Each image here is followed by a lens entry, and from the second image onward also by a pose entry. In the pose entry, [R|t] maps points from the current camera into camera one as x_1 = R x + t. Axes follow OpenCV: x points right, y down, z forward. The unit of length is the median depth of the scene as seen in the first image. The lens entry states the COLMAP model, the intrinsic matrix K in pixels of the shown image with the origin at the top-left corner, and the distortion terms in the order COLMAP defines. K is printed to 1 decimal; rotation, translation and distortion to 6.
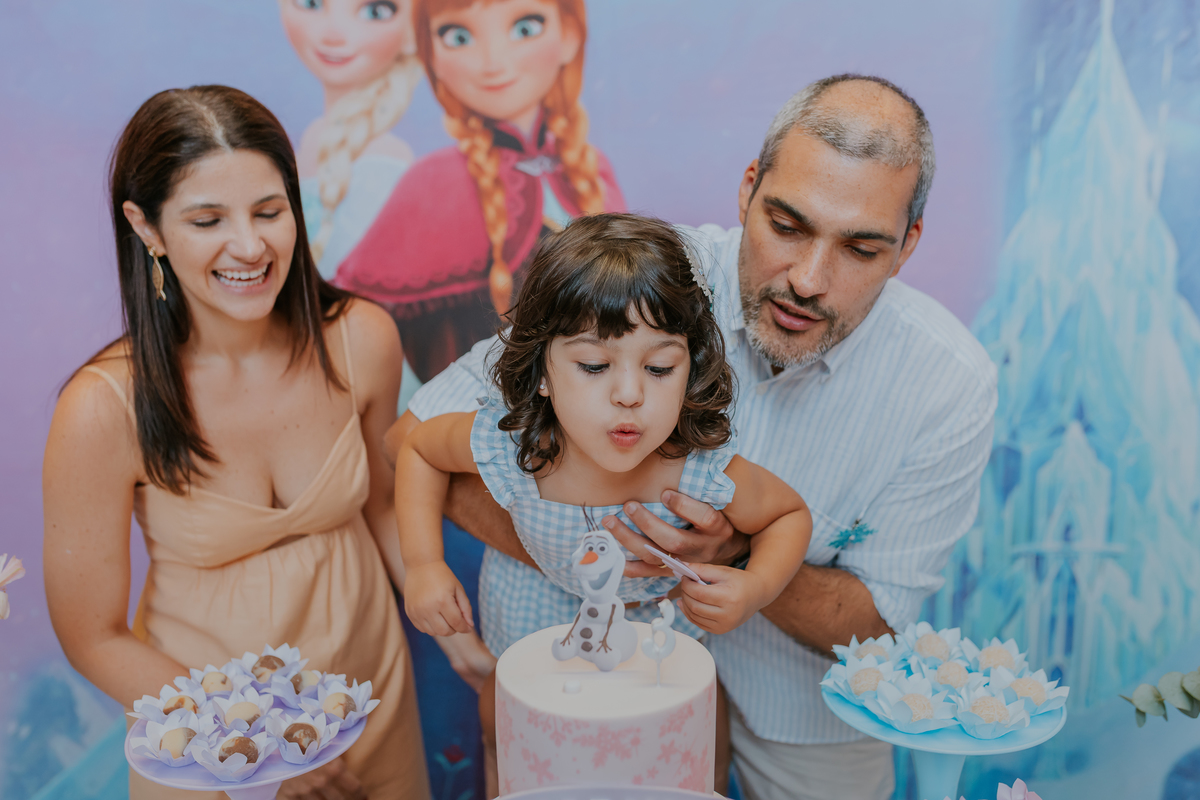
lens RADIAL K [[1172.8, 0, 604.3], [0, 1172.8, 393.3], [0, 0, 1]] dist [0.001627, 0.001903]
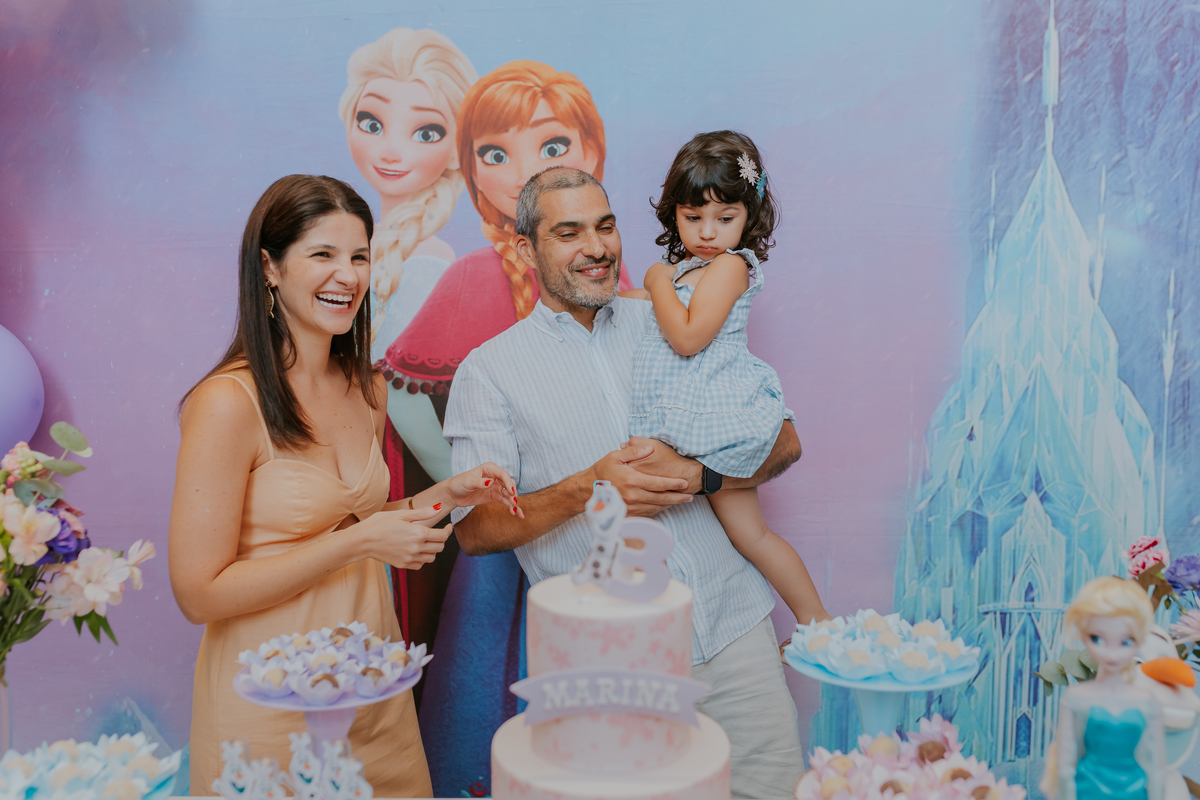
lens RADIAL K [[1161.5, 0, 594.4], [0, 1161.5, 416.4], [0, 0, 1]] dist [-0.005484, 0.011839]
pose [[0.999665, 0.009990, -0.023888, 0.005065], [-0.012092, 0.995909, -0.089546, 0.060737], [0.022896, 0.089805, 0.995696, -0.137812]]
